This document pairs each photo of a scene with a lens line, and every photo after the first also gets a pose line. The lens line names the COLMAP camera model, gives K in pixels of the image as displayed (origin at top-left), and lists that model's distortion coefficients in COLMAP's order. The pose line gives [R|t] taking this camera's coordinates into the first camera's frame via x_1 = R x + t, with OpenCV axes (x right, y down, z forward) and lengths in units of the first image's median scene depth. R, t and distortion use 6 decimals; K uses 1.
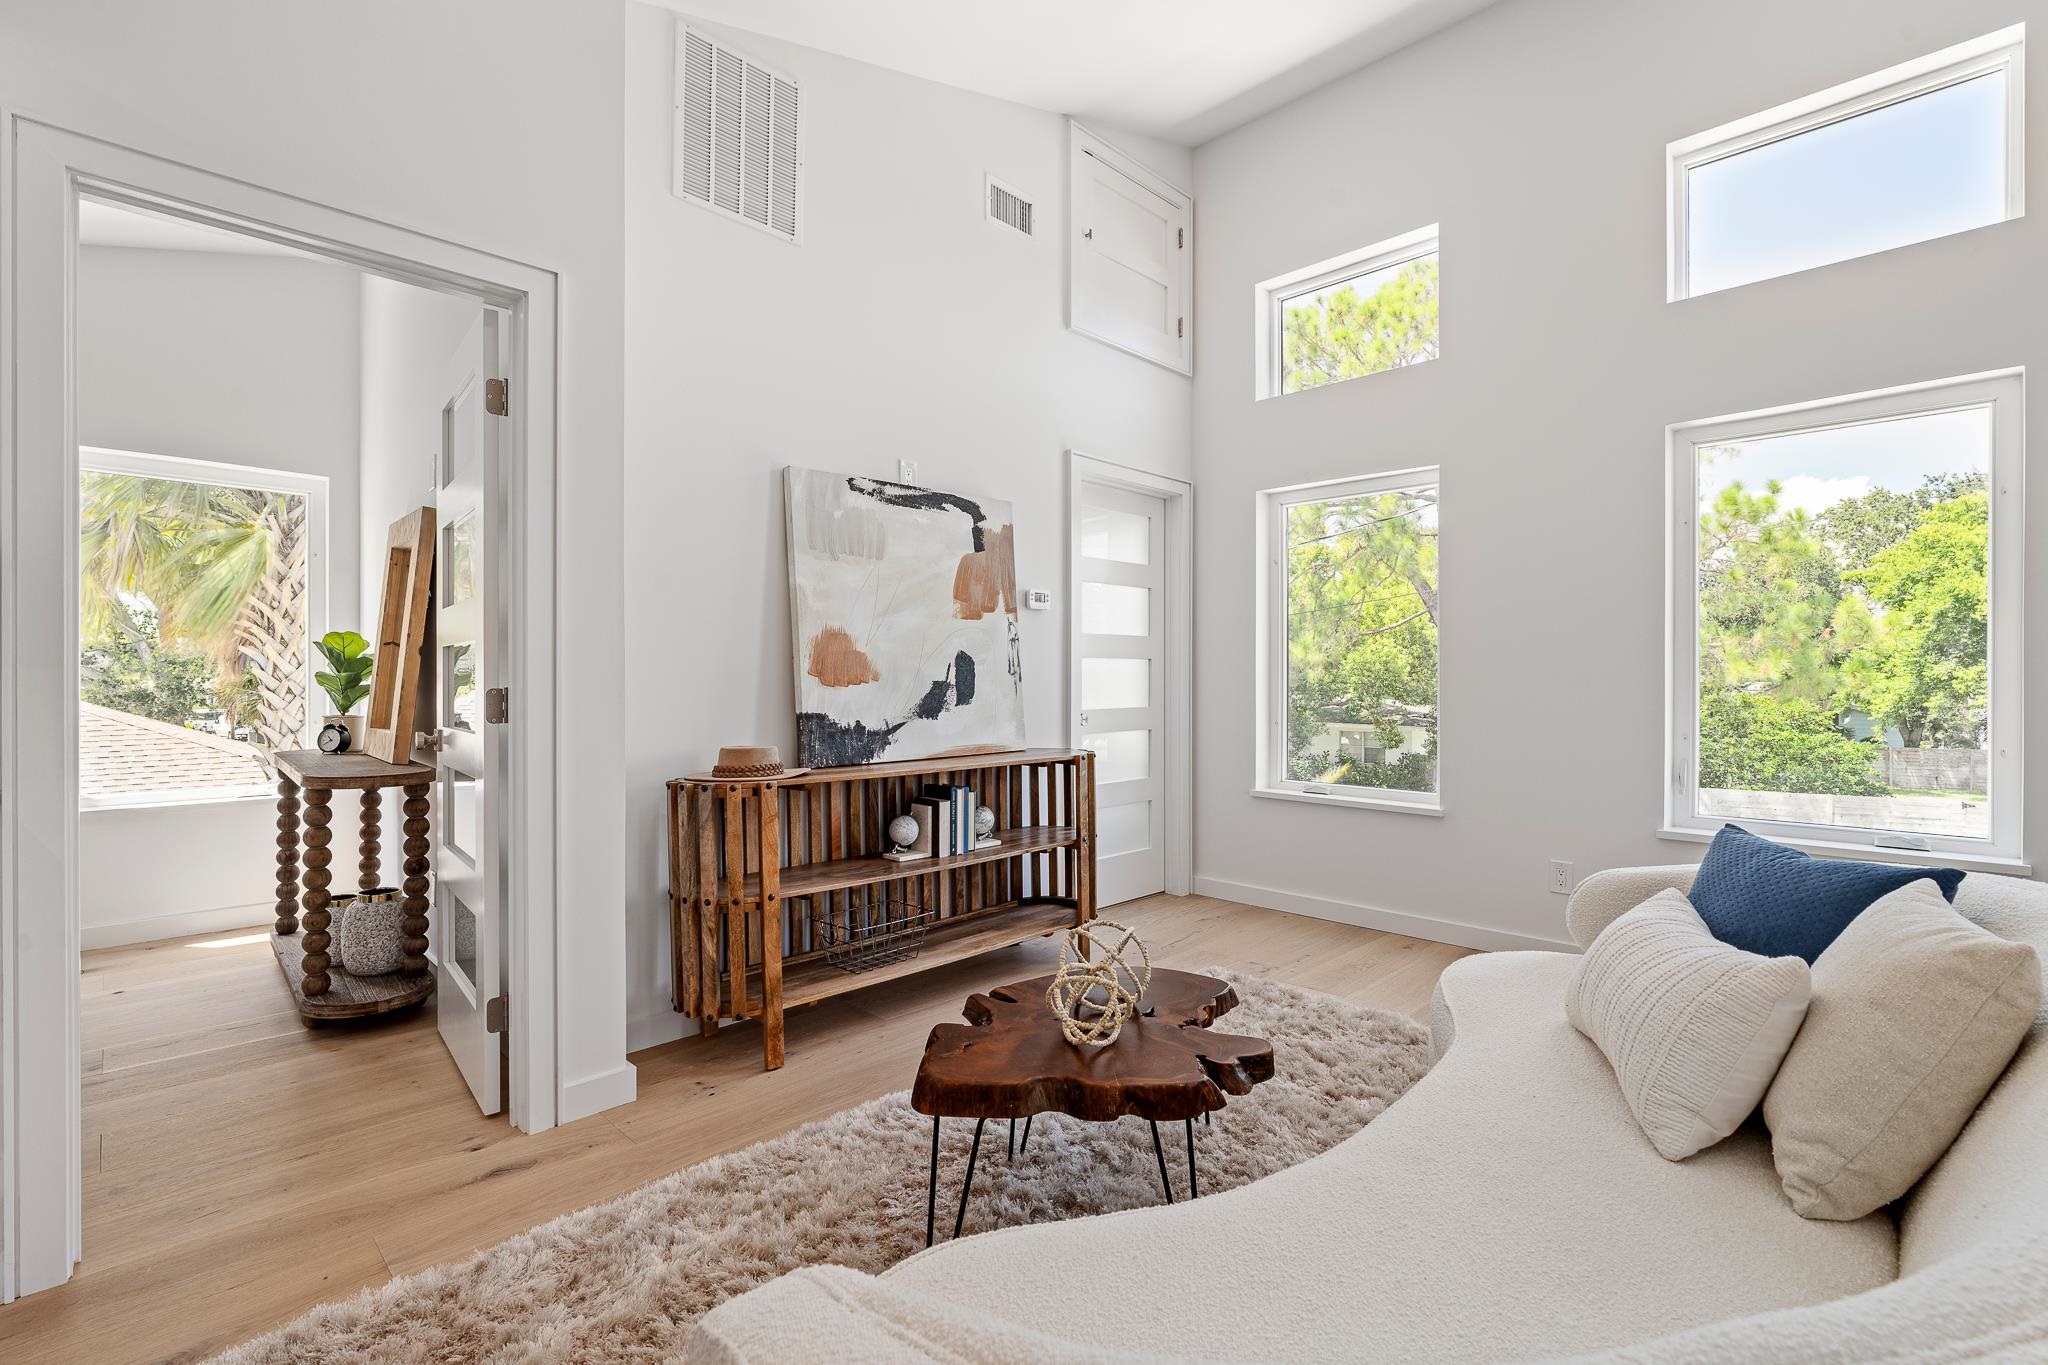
lens RADIAL K [[921.9, 0, 1029.3], [0, 921.9, 680.7], [0, 0, 1]] dist [-0.006429, 0.001647]
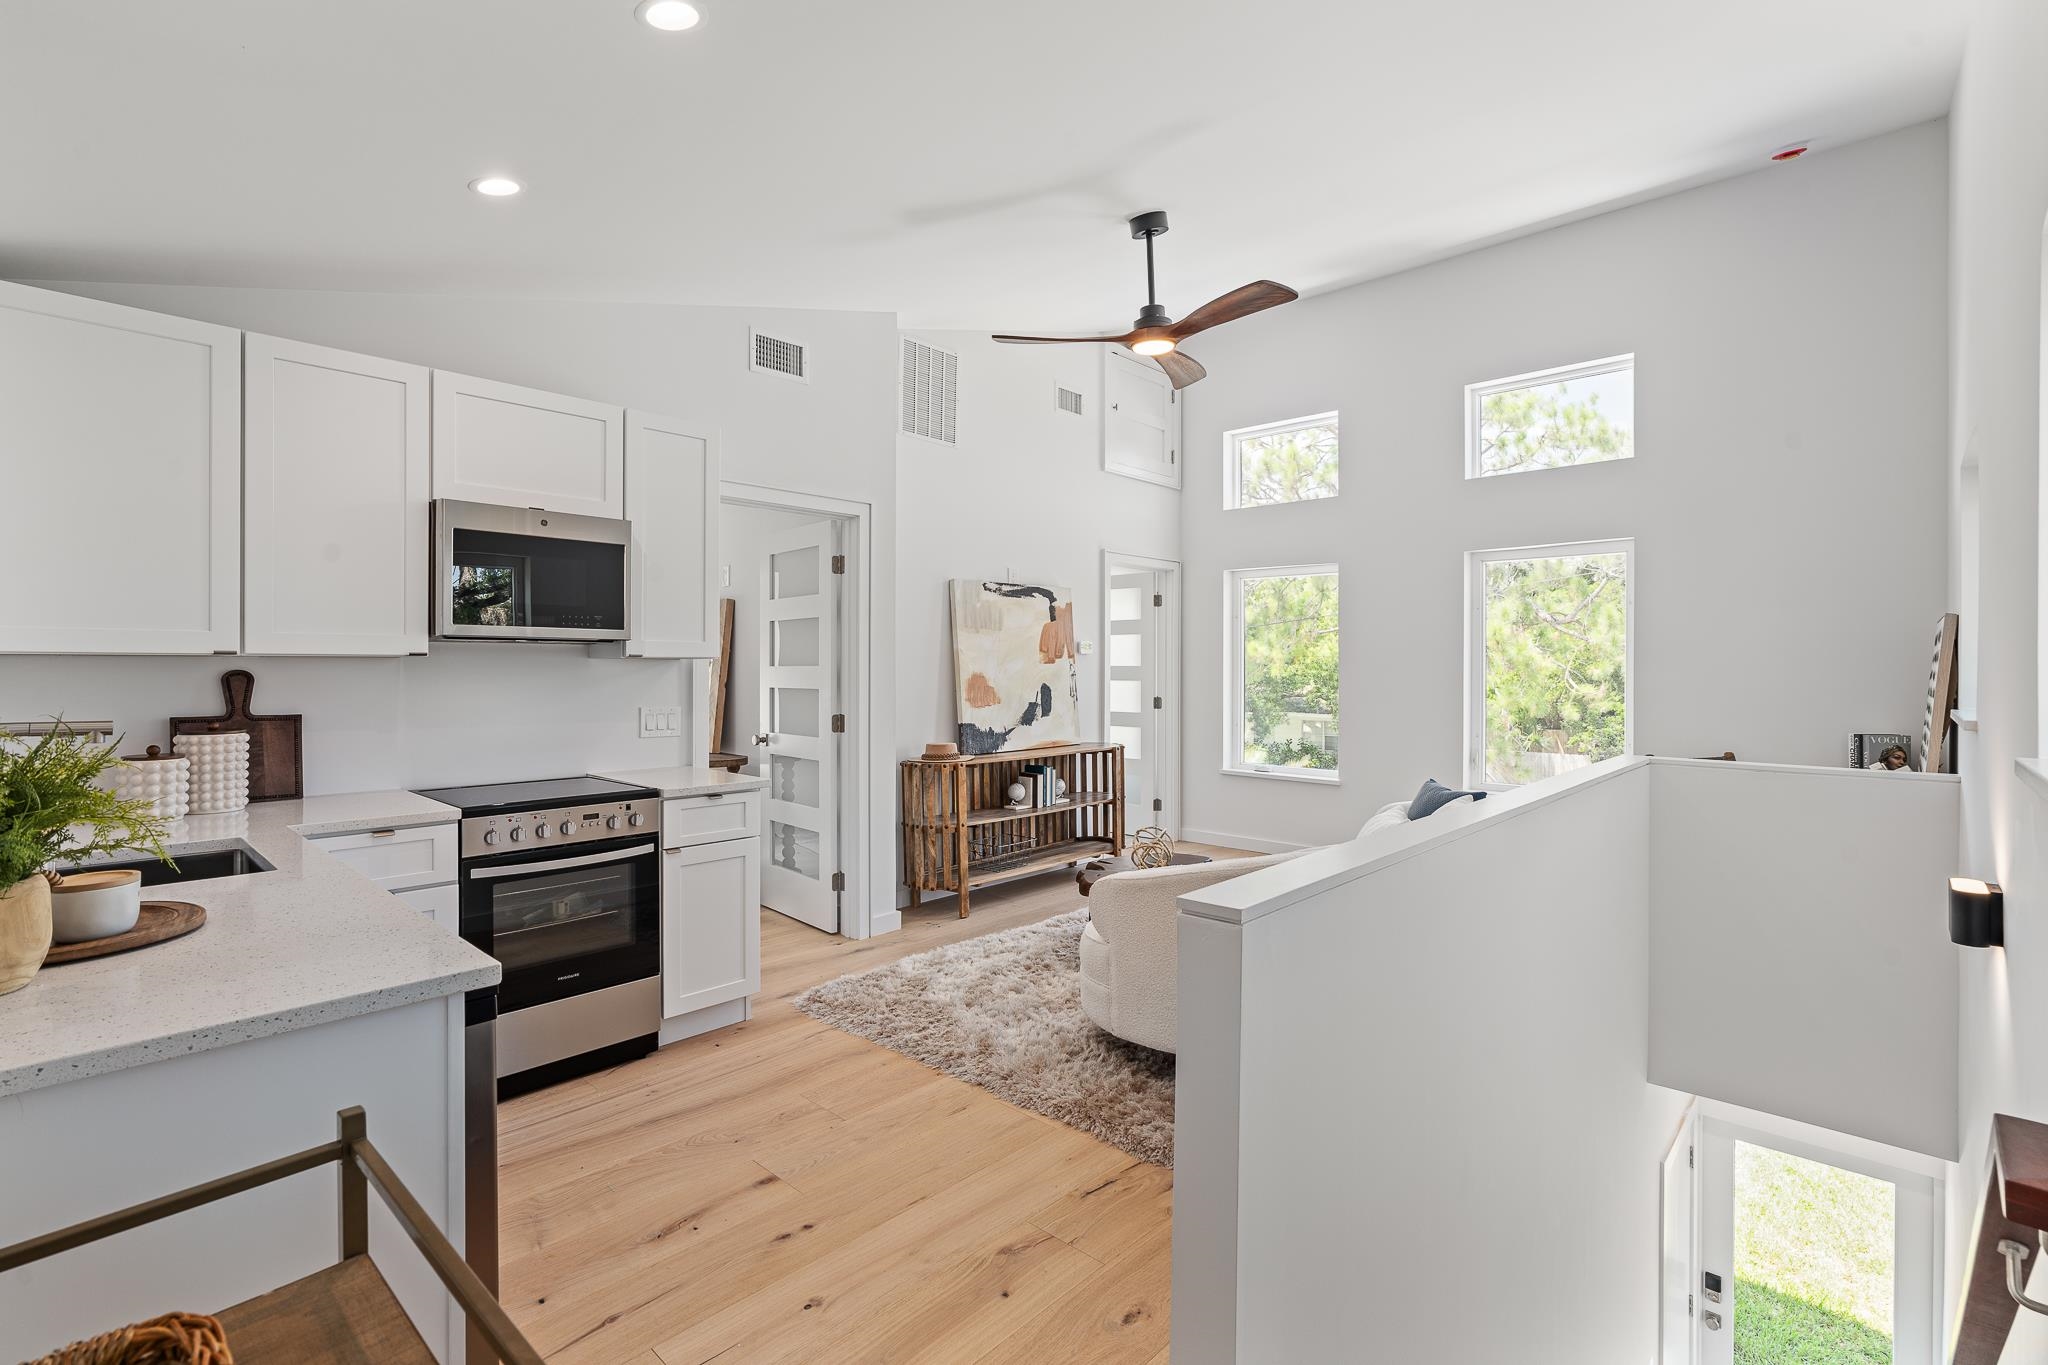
lens RADIAL K [[921.9, 0, 1026.4], [0, 921.9, 671.5], [0, 0, 1]] dist [-0.006429, 0.001647]
pose [[0.999522, 0.001208, 0.030903, -0.154814], [-0.001307, 0.999994, 0.003184, -0.058229], [-0.030899, -0.003223, 0.999517, -0.627676]]
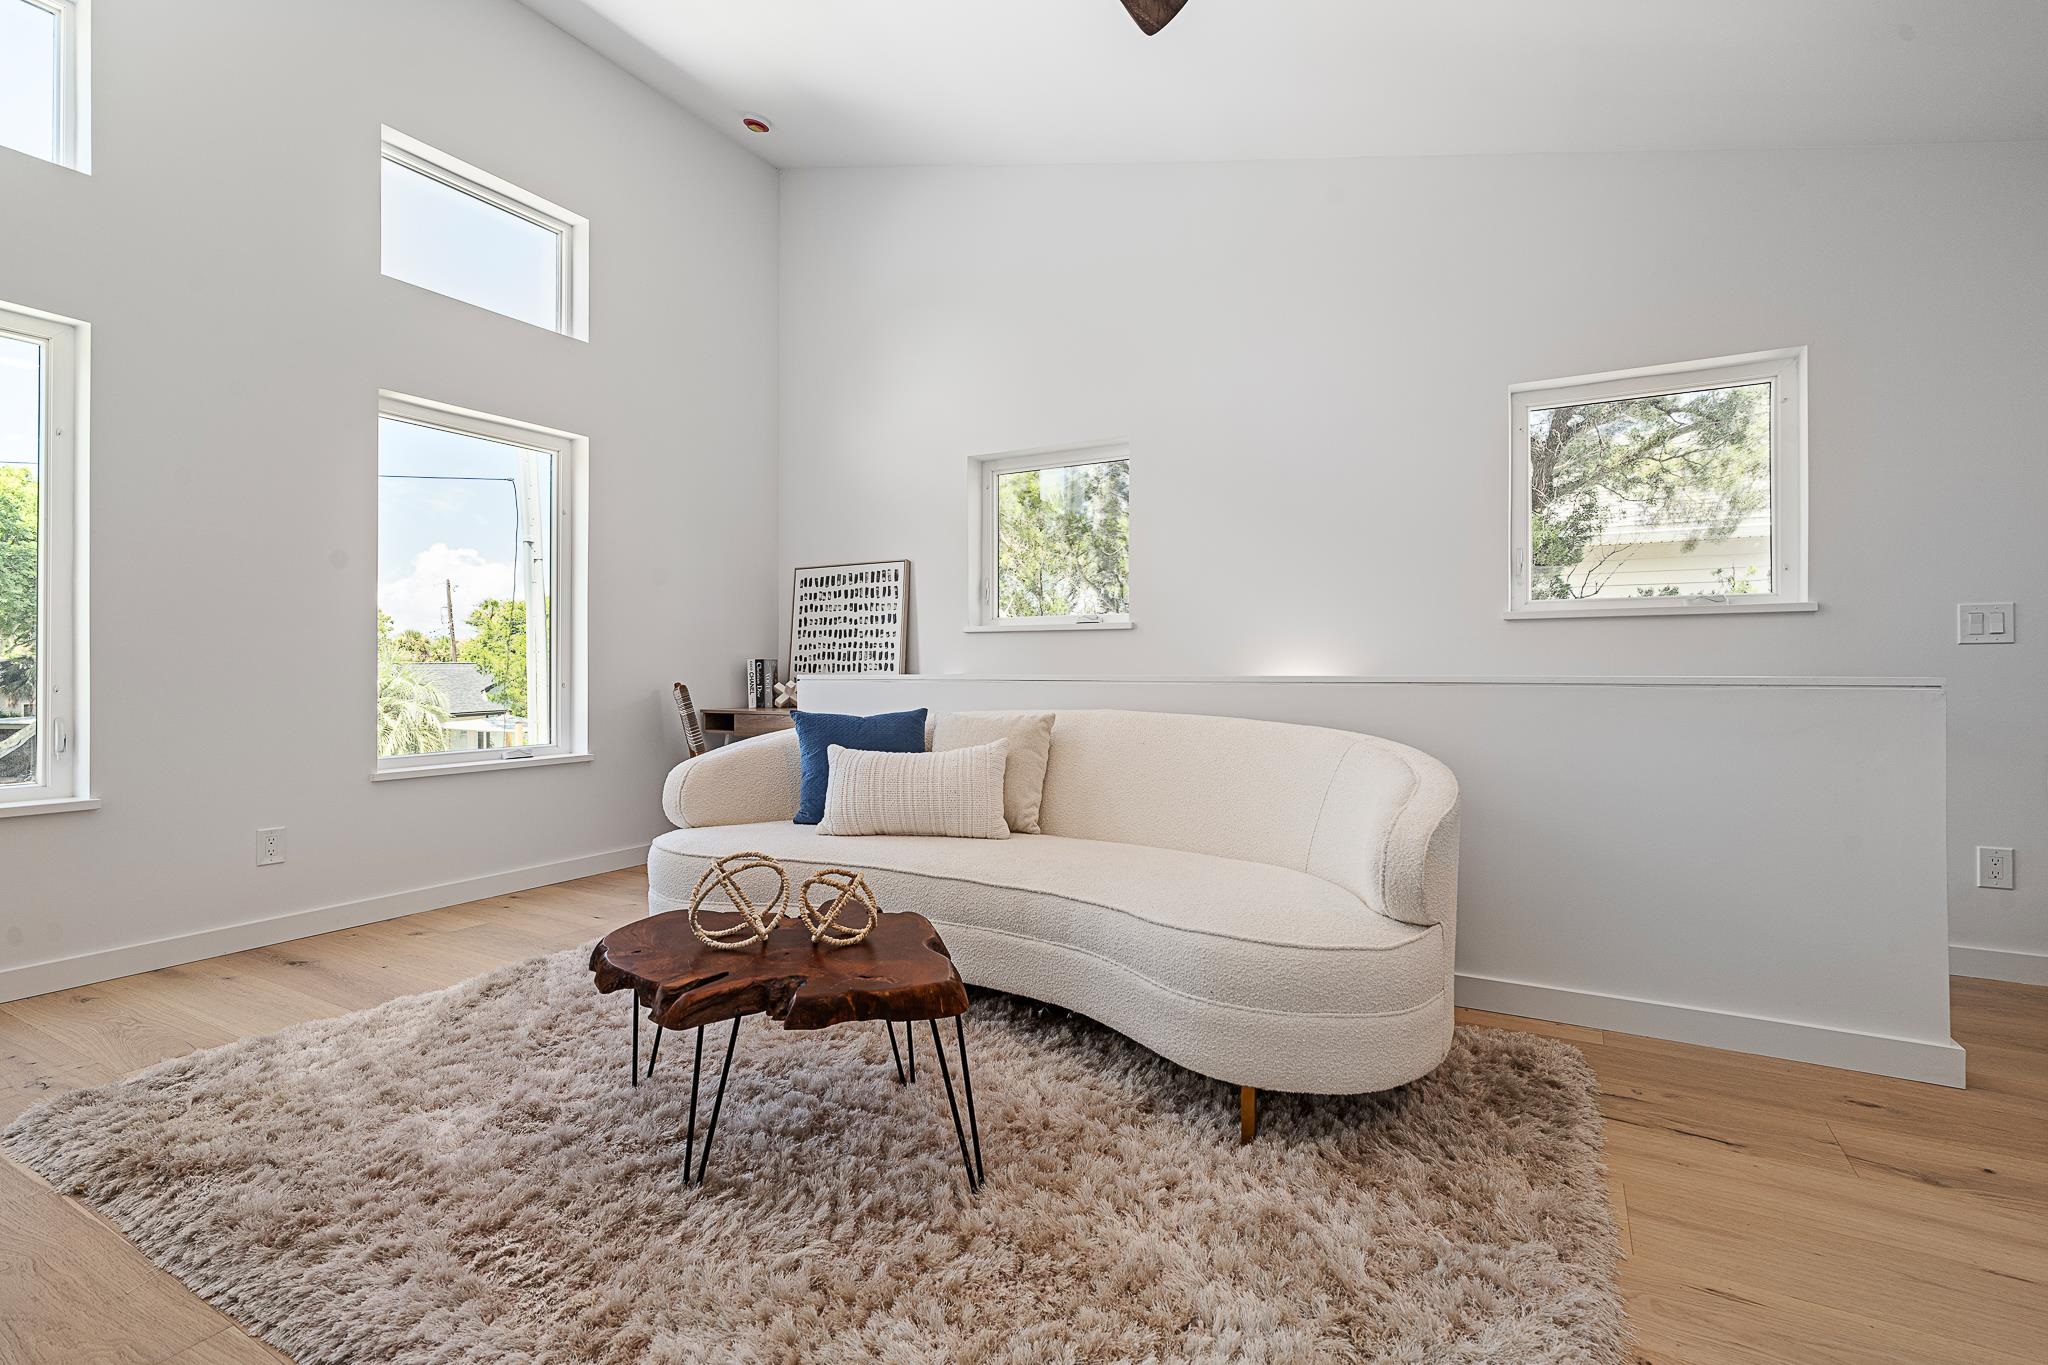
lens RADIAL K [[921.9, 0, 1019.3], [0, 921.9, 669.2], [0, 0, 1]] dist [-0.006429, 0.001647]
pose [[-0.260367, 0.000195, 0.965510, -0.485761], [0.003939, 0.999992, 0.000860, 0.041547], [-0.965502, 0.004027, -0.260366, 0.535312]]
